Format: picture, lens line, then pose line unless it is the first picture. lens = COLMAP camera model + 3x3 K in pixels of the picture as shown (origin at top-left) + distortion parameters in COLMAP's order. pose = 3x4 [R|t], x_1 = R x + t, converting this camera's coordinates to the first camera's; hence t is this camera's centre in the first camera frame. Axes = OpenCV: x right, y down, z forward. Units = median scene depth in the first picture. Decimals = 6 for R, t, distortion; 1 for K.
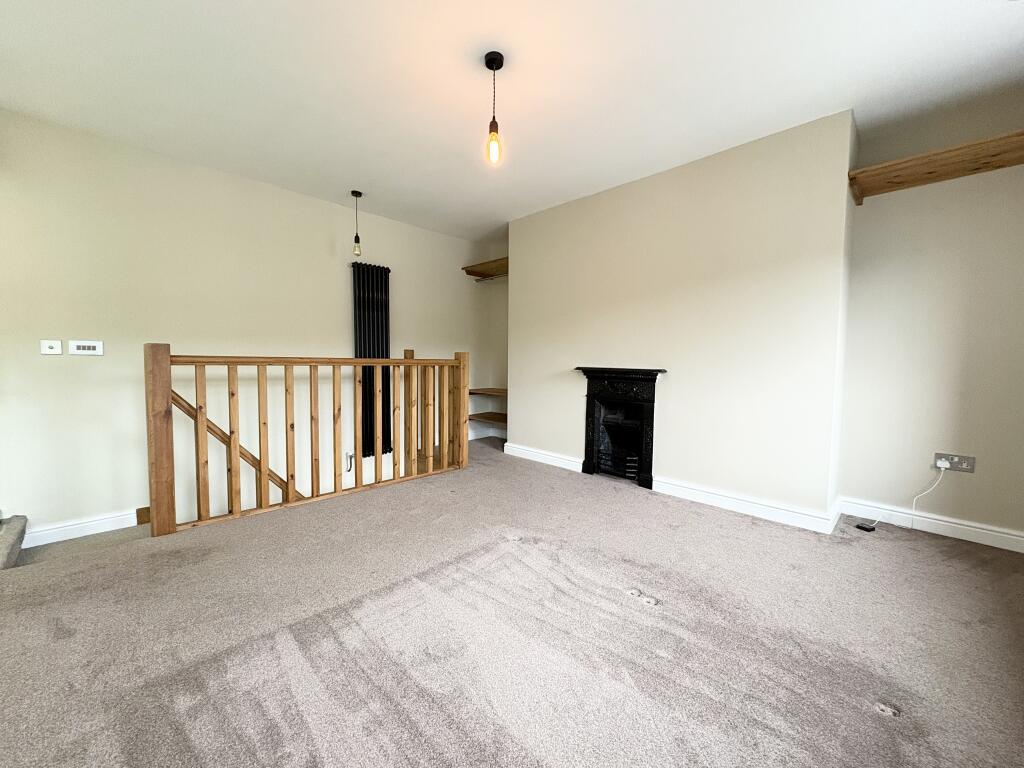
lens RADIAL K [[405.8, 0, 512.5], [0, 405.8, 377.5], [0, 0, 1]] dist [-0.000191, 0.000040]
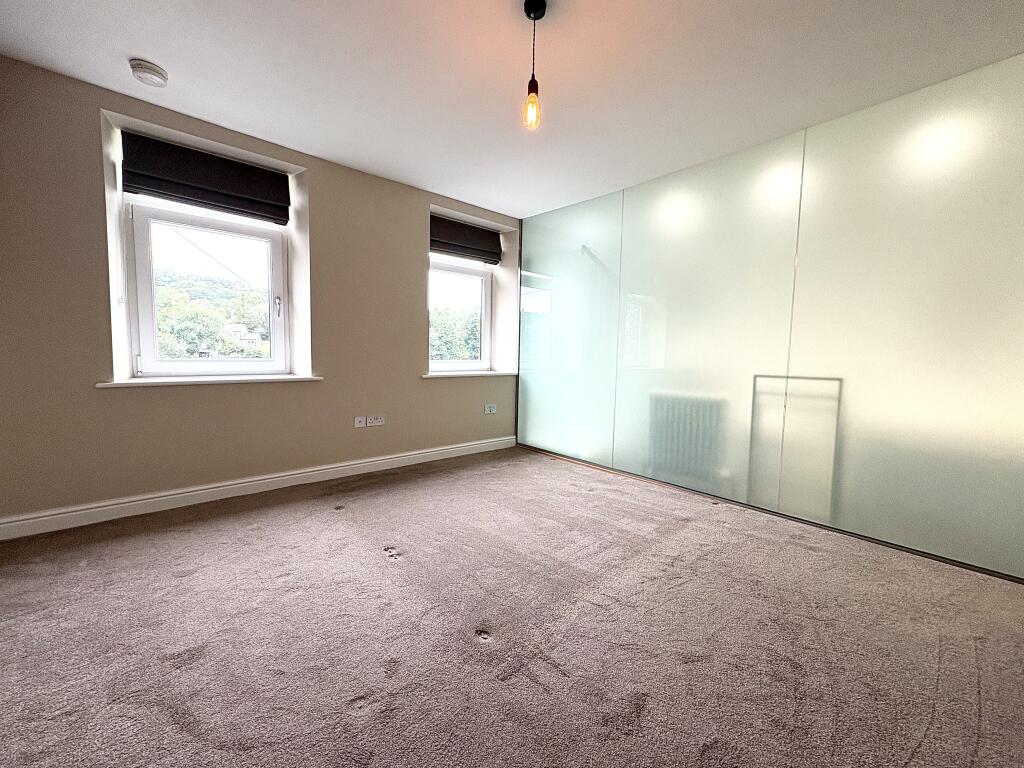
lens RADIAL K [[405.6, 0, 515.2], [0, 405.6, 384.6], [0, 0, 1]] dist [0.000928, 0.000177]
pose [[-0.998678, -0.030735, 0.041211, -0.033302], [-0.025624, 0.992529, 0.119285, -0.050907], [-0.044570, 0.118072, -0.992004, 1.013073]]
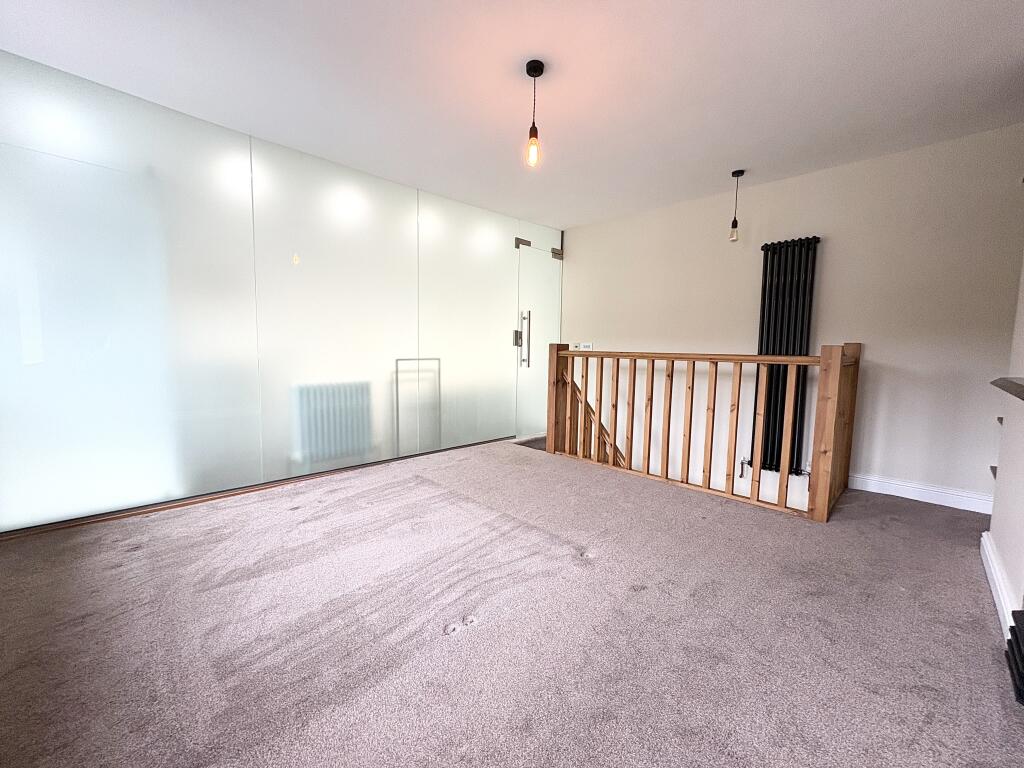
lens RADIAL K [[405.6, 0, 515.2], [0, 405.6, 384.6], [0, 0, 1]] dist [0.000928, 0.000177]
pose [[0.006494, 0.081642, -0.996641, 0.554564], [-0.060898, 0.994844, 0.081098, -0.025508], [0.998123, 0.060167, 0.011432, 0.517235]]
